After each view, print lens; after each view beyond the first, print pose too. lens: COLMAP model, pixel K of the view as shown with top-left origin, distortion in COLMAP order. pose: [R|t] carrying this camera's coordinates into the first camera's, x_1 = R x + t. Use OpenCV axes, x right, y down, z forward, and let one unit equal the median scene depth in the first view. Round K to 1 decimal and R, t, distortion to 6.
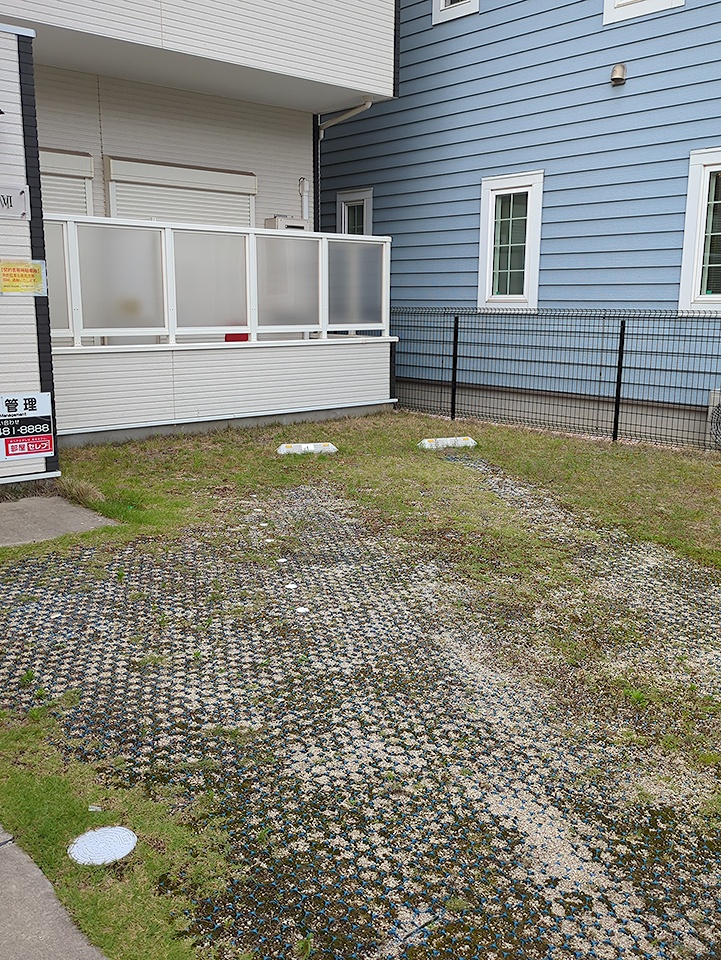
lens RADIAL K [[904.0, 0, 359.1], [0, 904.0, 481.6], [0, 0, 1]] dist [0.046874, 0.000000]
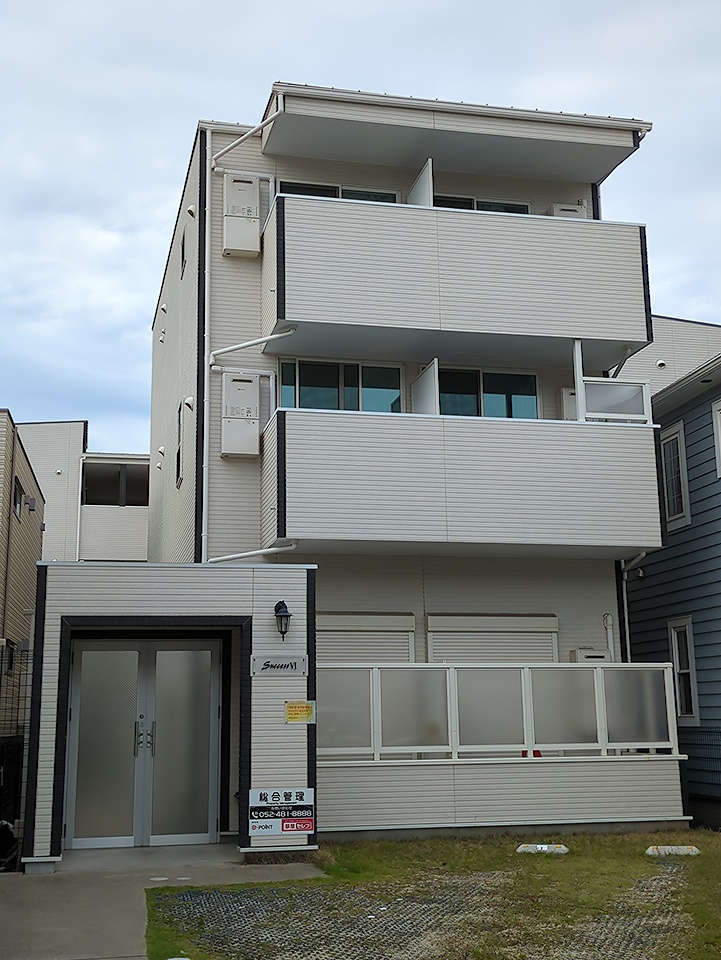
lens RADIAL K [[1121.9, 0, 361.5], [0, 1121.9, 483.6], [0, 0, 1]] dist [0.005109, 0.000000]
pose [[0.875294, -0.113139, -0.470171, 0.421002], [-0.081229, 0.924037, -0.373575, 0.078254], [0.476721, 0.365179, 0.799613, -0.396823]]
